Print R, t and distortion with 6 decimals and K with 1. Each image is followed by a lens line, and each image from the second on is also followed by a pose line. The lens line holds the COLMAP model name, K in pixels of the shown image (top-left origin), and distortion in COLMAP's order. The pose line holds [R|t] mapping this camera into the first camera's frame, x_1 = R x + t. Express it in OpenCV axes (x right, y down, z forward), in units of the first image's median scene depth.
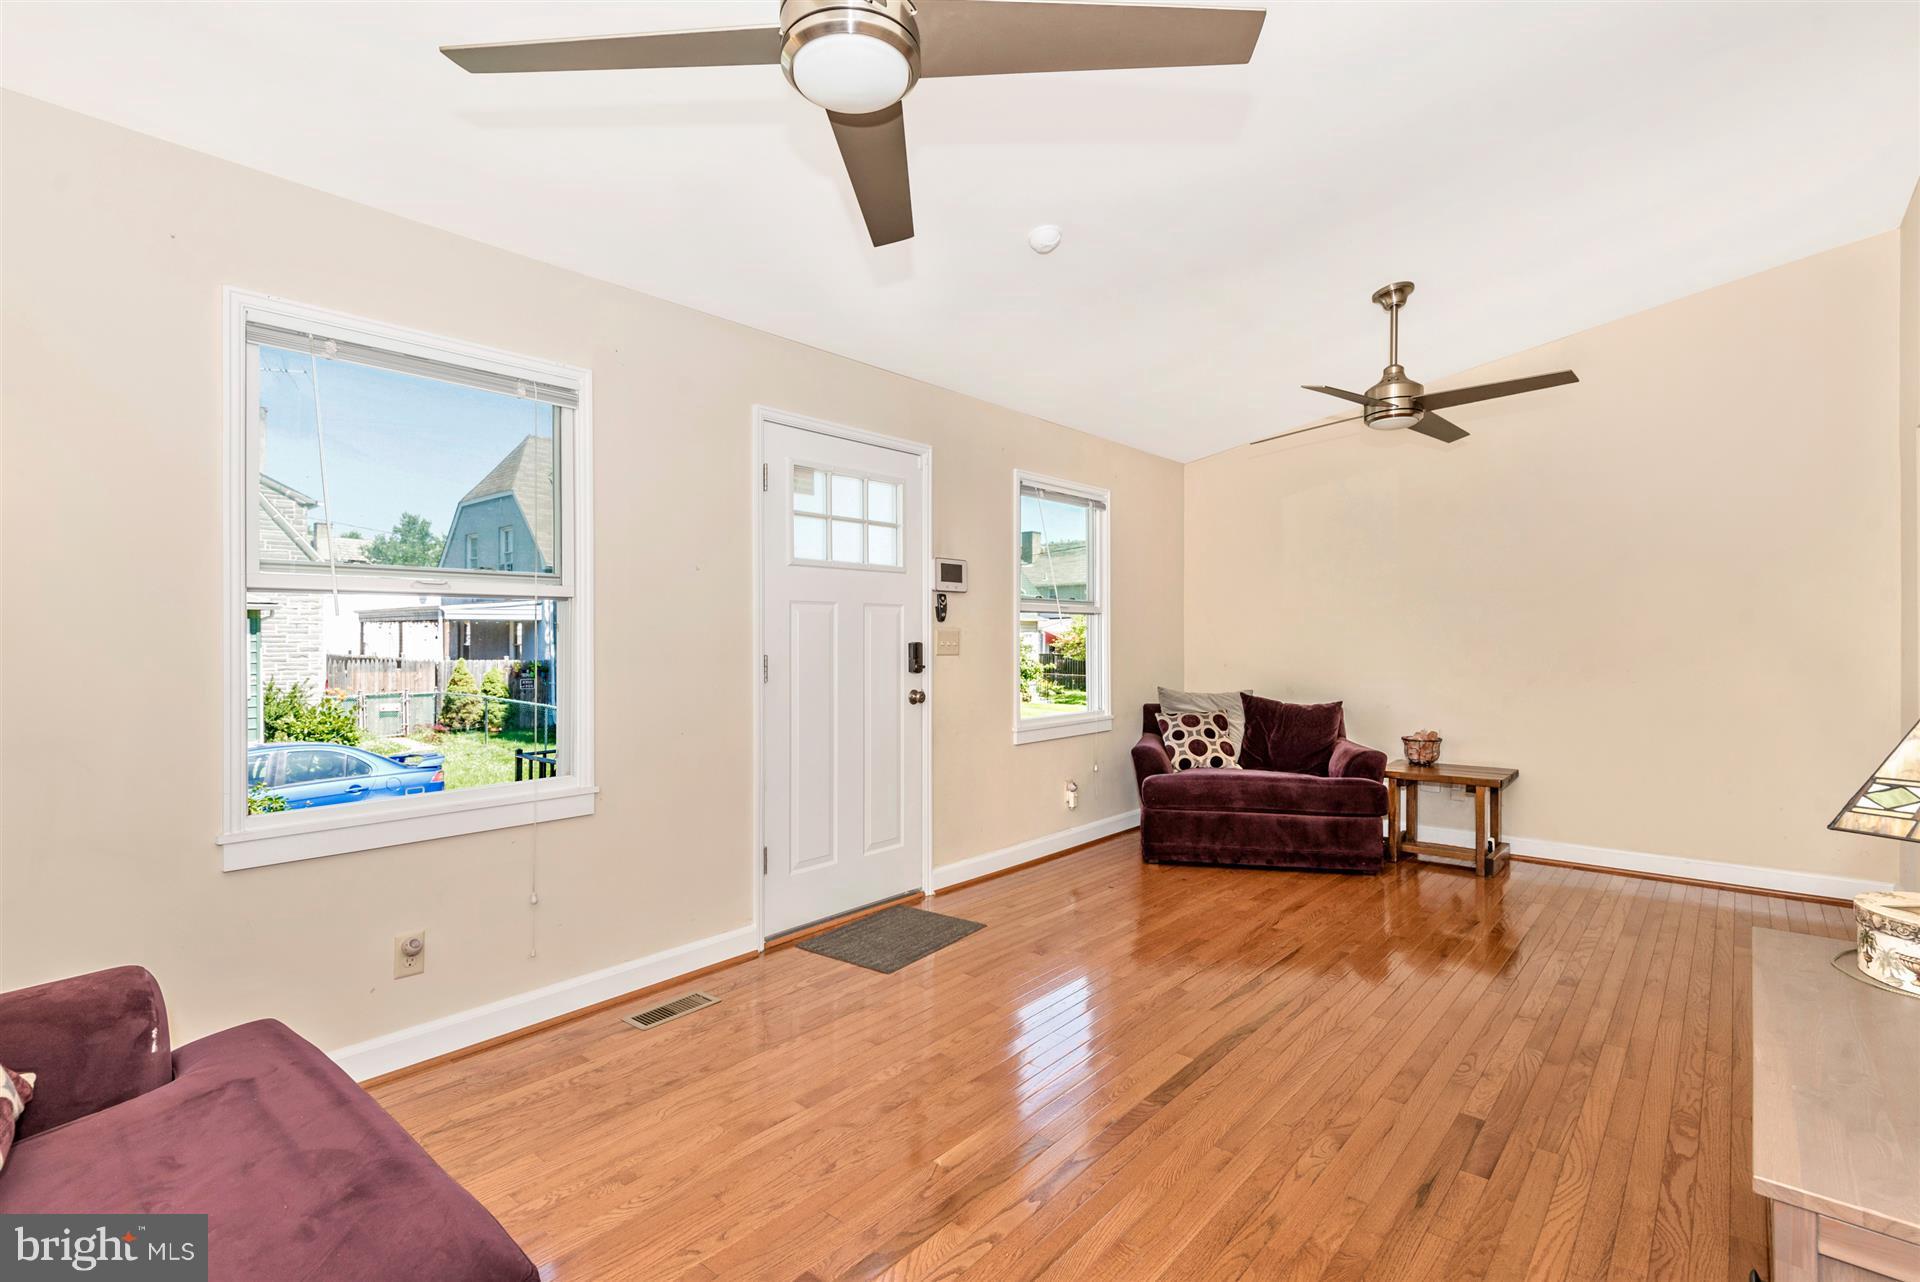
lens RADIAL K [[887.8, 0, 964.7], [0, 887.8, 641.1], [0, 0, 1]] dist [0.019372, -0.001946]
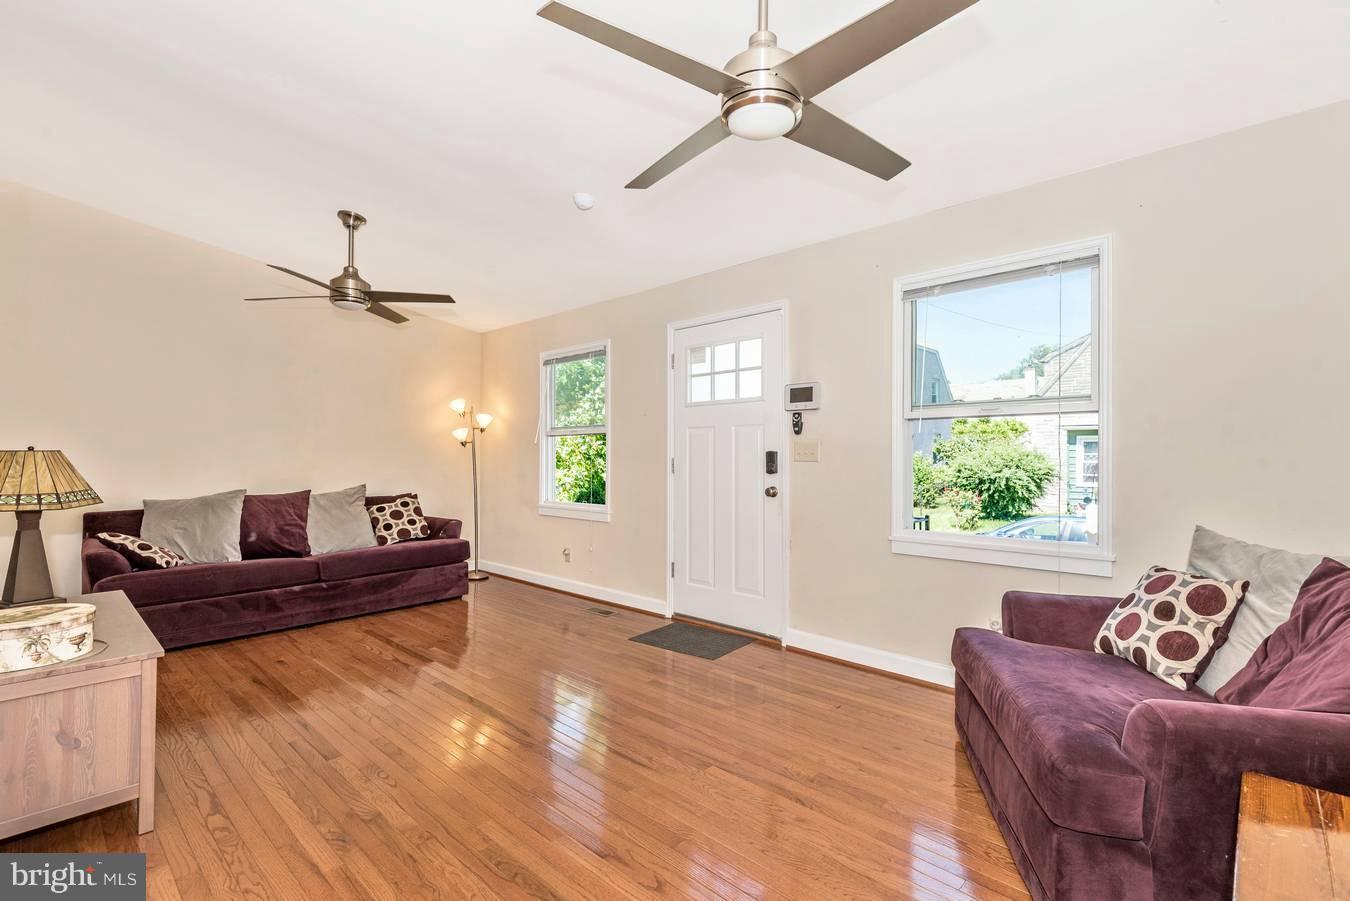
lens RADIAL K [[624.3, 0, 678.0], [0, 624.3, 450.2], [0, 0, 1]] dist [0.019372, -0.001946]
pose [[-0.047022, -0.001793, -0.998892, 0.993931], [0.000009, 0.999998, -0.001795, 0.002027], [0.998894, -0.000093, -0.047021, 1.005892]]
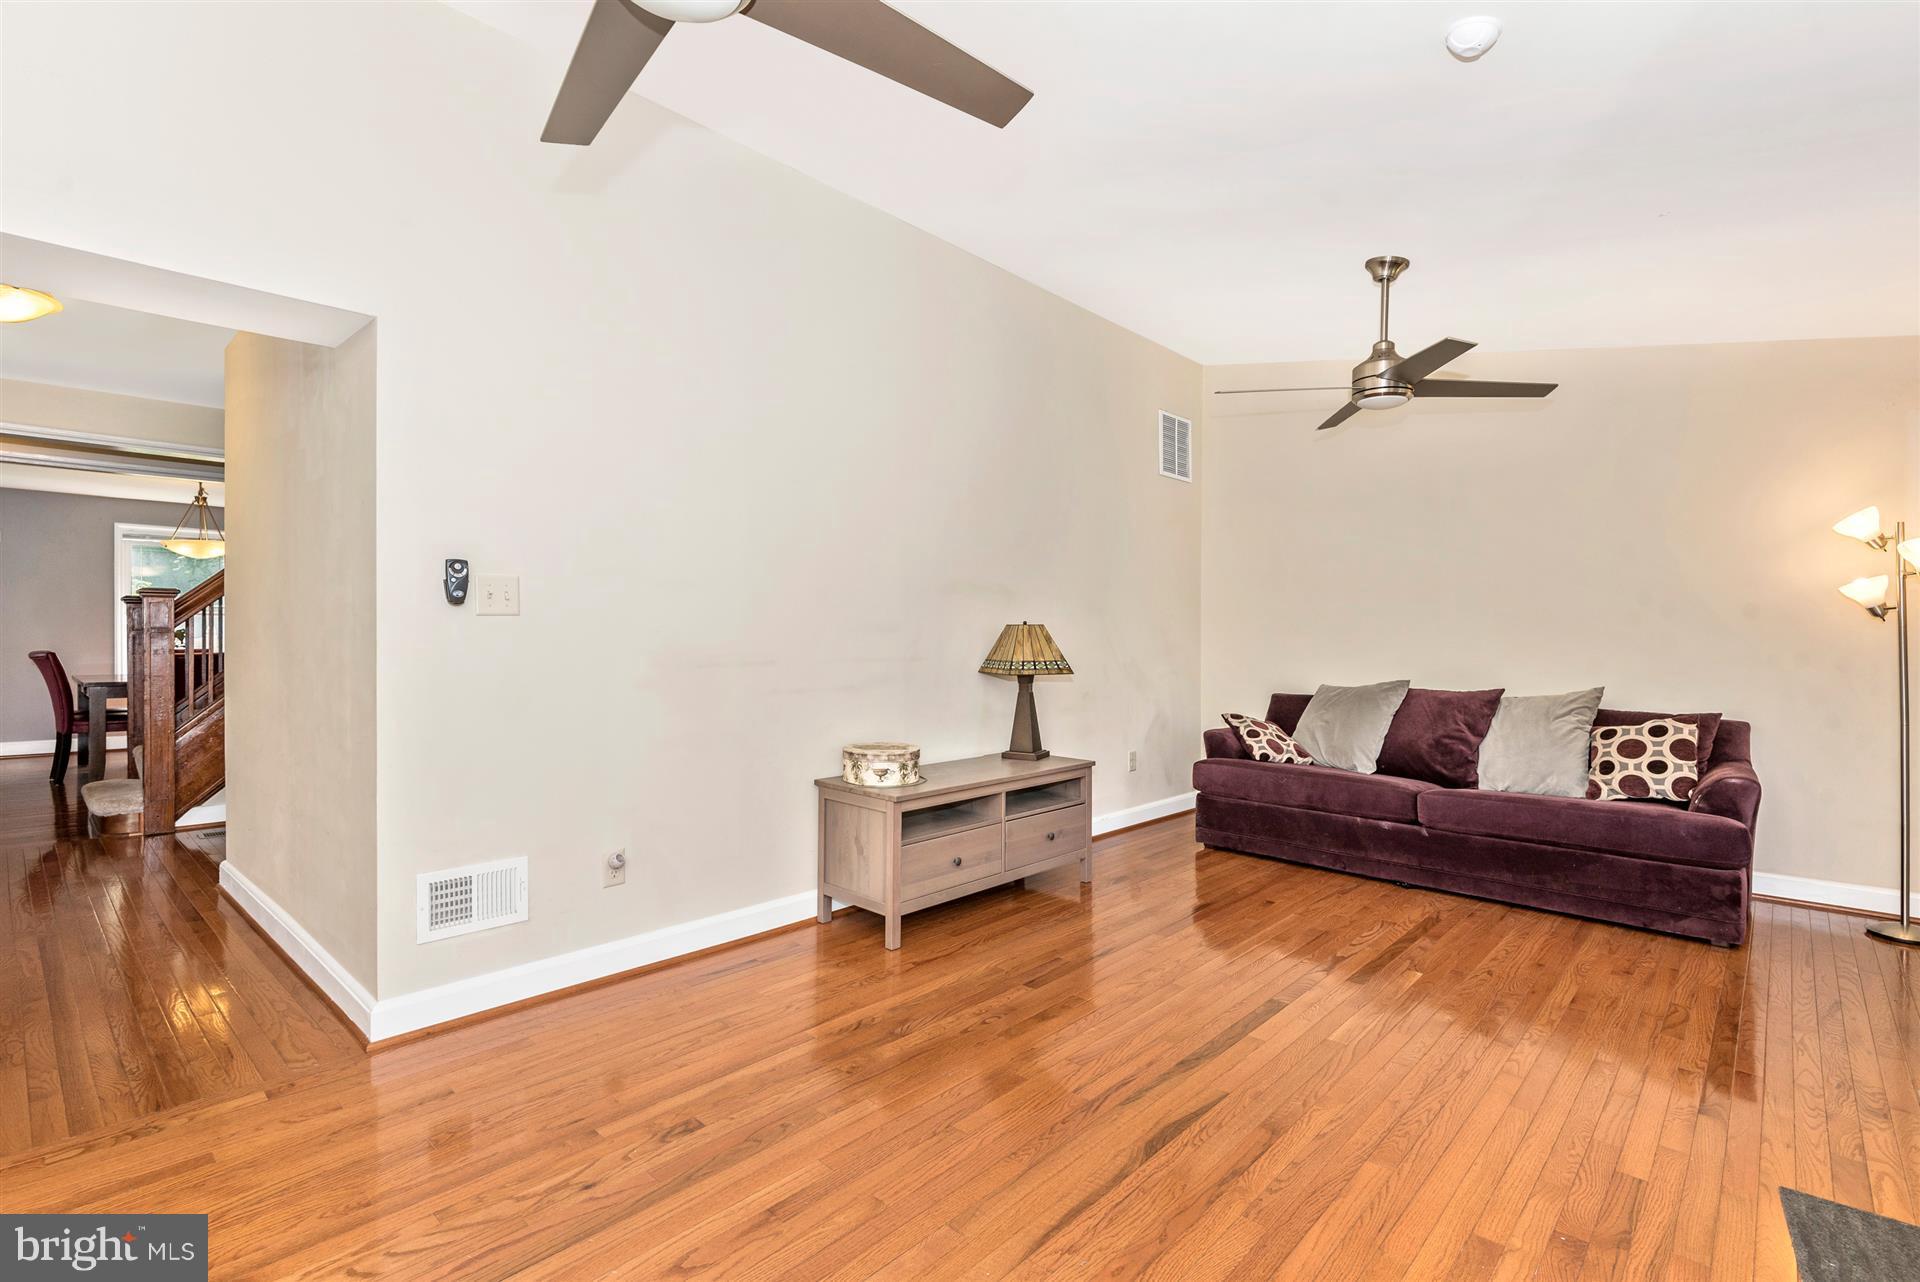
lens RADIAL K [[887.8, 0, 963.7], [0, 887.8, 636.7], [0, 0, 1]] dist [0.019372, -0.001946]
pose [[-0.999236, -0.007258, 0.038409, 0.376218], [-0.006951, 0.999943, 0.008131, 0.008350], [-0.038466, 0.007858, -0.999229, 1.401838]]
